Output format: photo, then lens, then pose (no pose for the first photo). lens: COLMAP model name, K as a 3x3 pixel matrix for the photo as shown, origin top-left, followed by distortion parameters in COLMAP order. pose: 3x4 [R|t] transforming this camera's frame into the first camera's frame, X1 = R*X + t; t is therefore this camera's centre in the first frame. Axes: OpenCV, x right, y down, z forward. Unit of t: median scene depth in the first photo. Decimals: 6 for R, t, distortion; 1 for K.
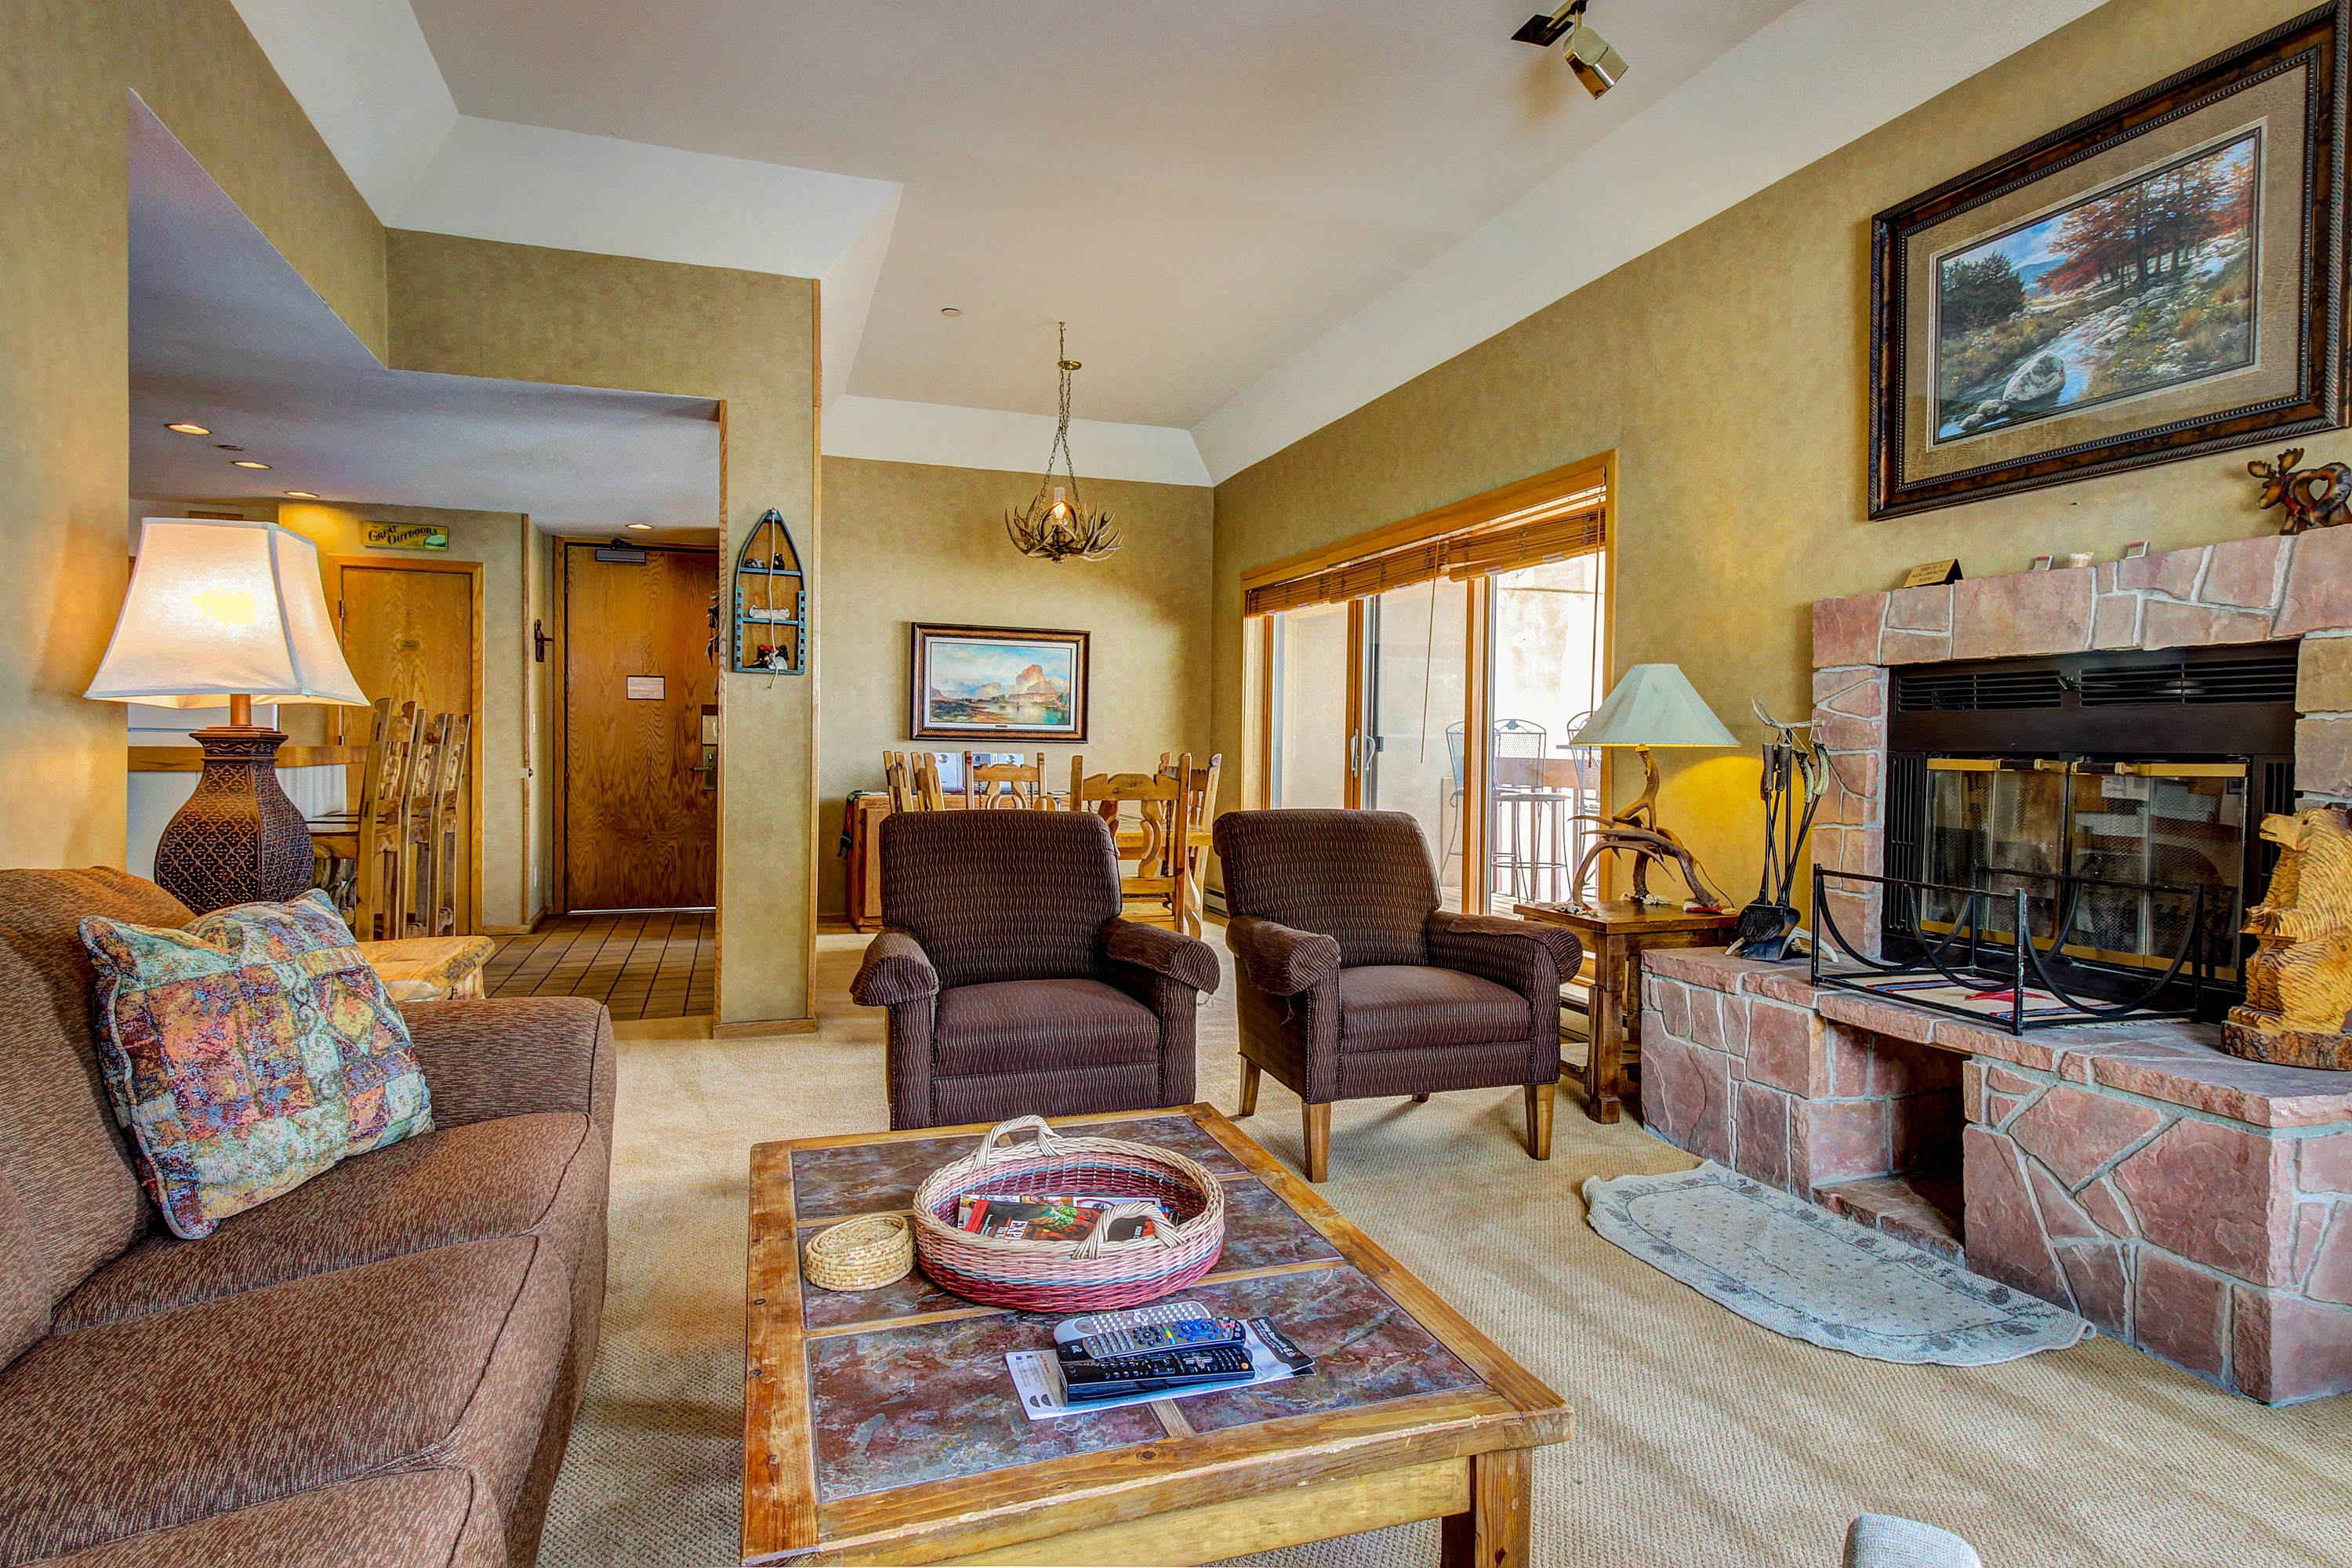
lens RADIAL K [[1308.7, 0, 1178.6], [0, 1308.7, 747.8], [0, 0, 1]] dist [0.055071, 0.000094]
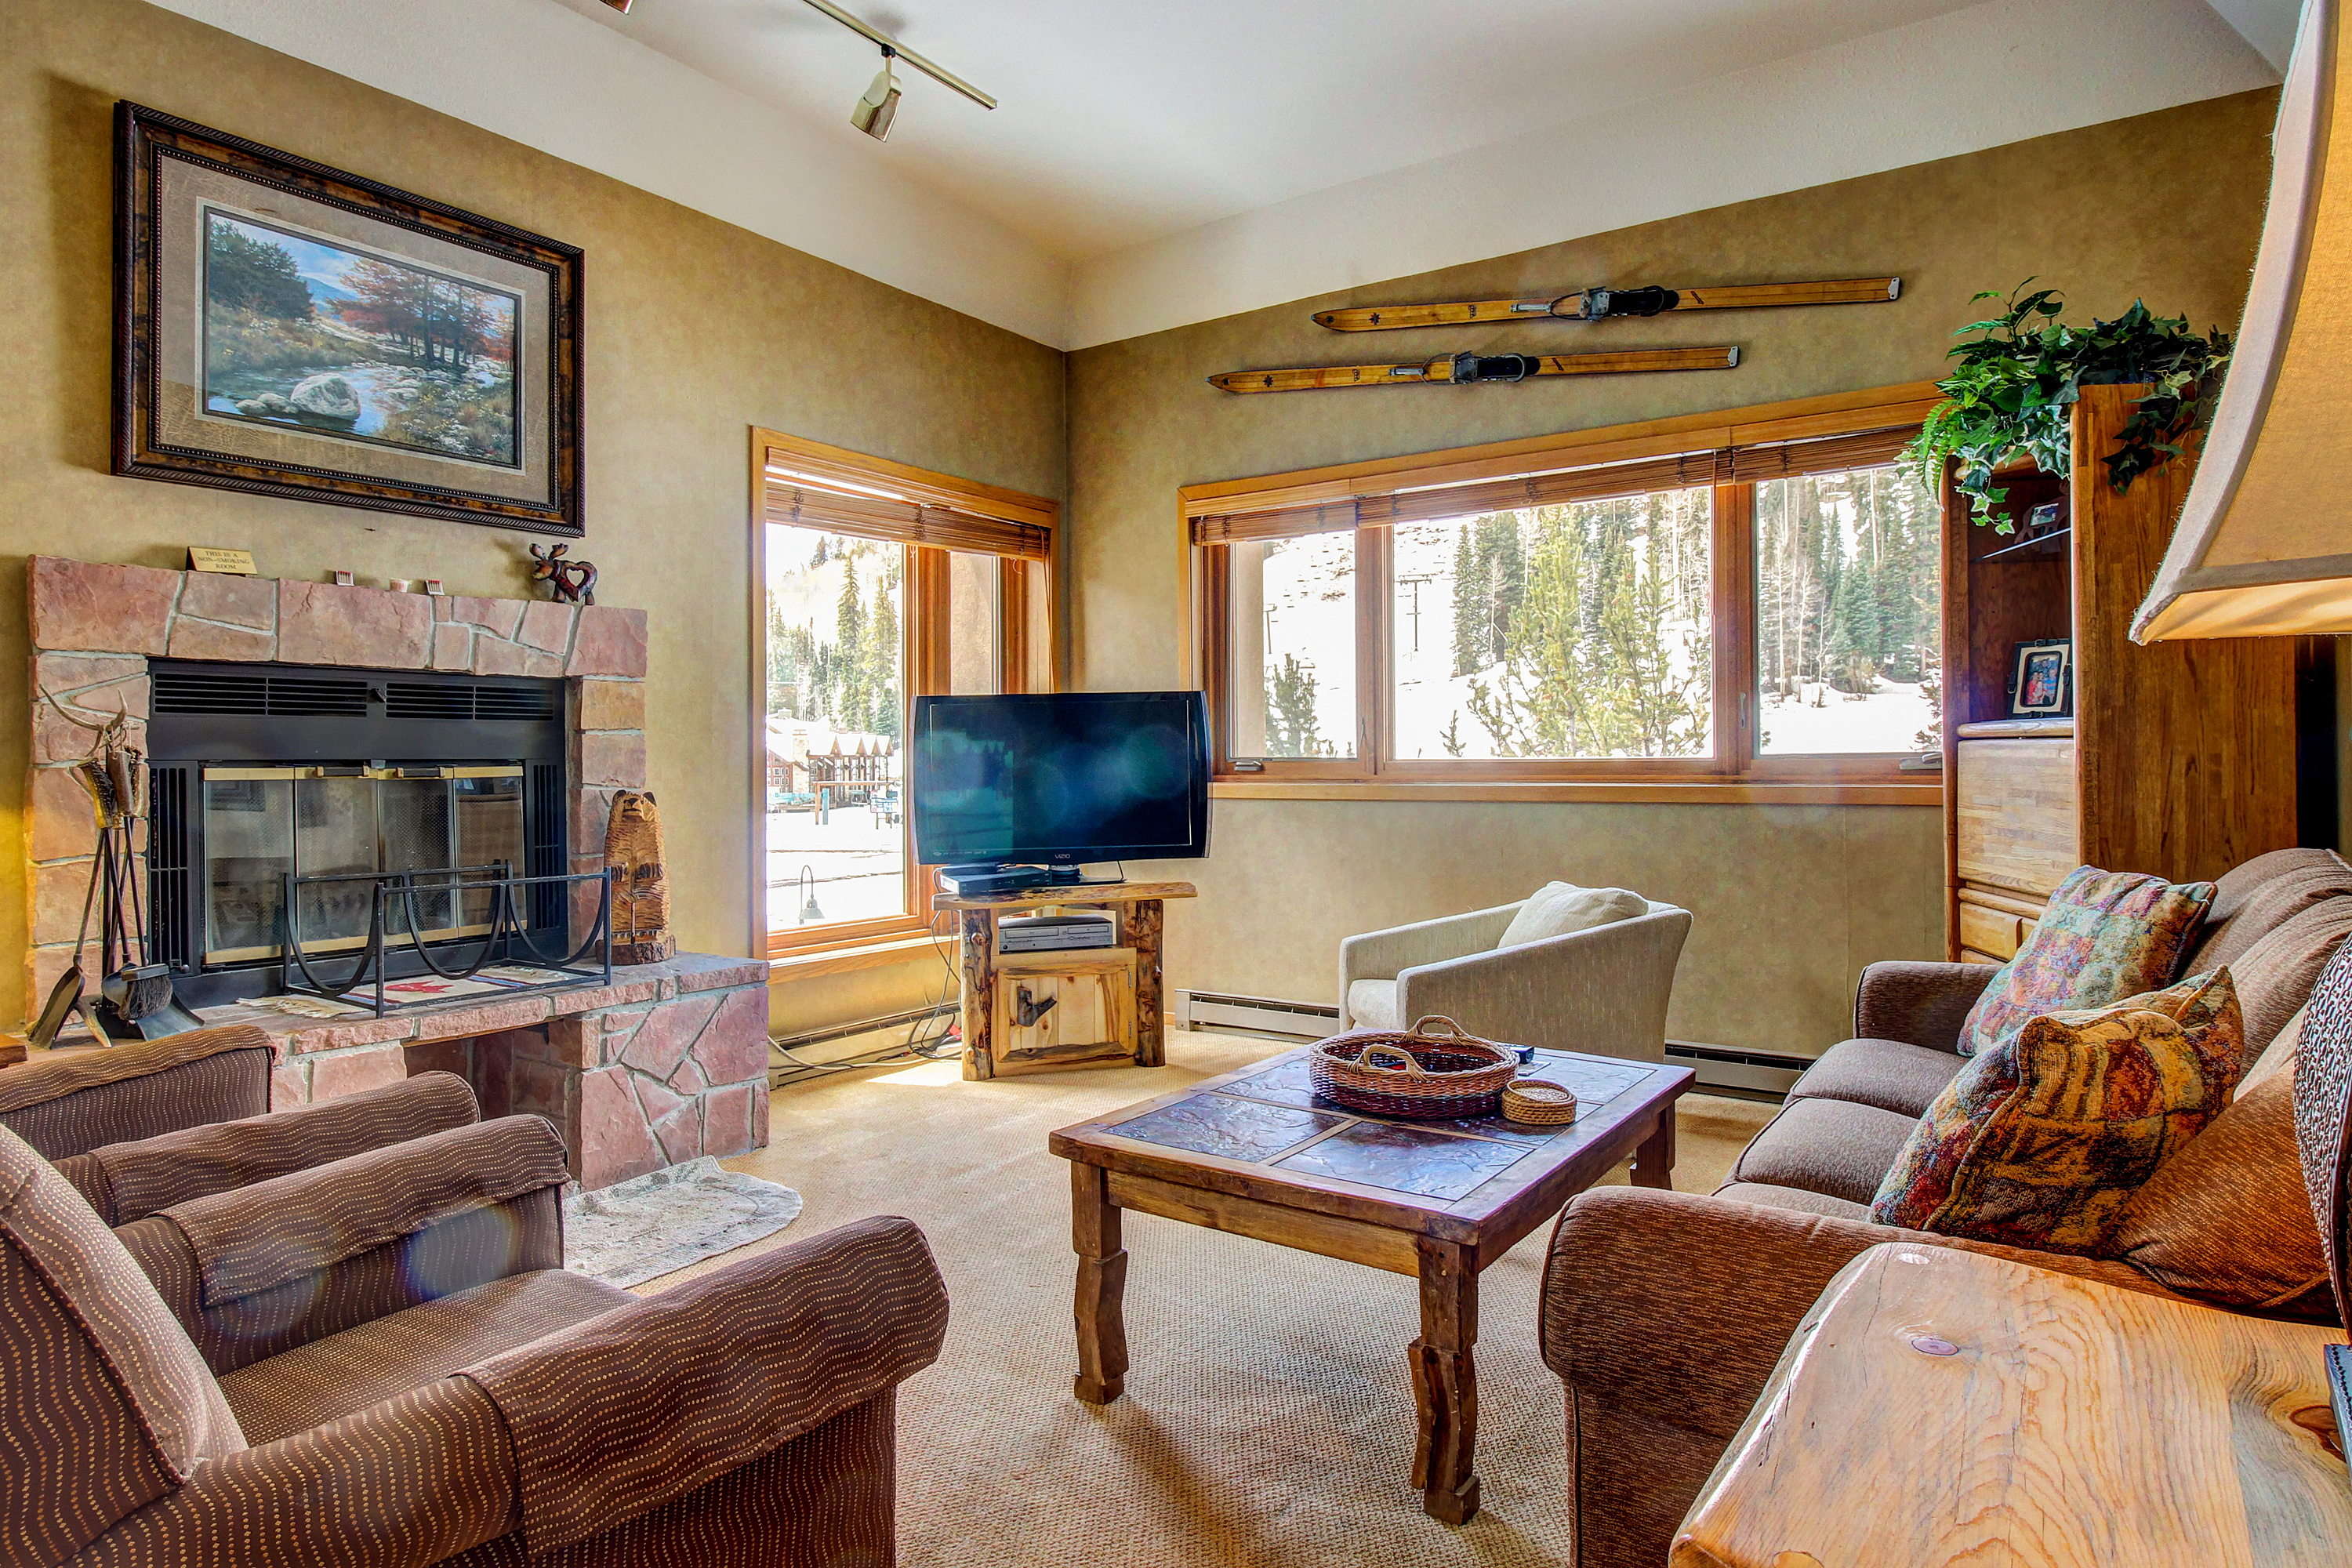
lens RADIAL K [[1374.0, 0, 1178.8], [0, 1374.0, 758.9], [0, 0, 1]] dist [-0.005716, -0.001152]
pose [[-0.590000, -0.008687, 0.807357, -0.608595], [-0.001456, 0.999952, 0.009695, -0.008227], [-0.807402, 0.004545, -0.589984, 1.118461]]
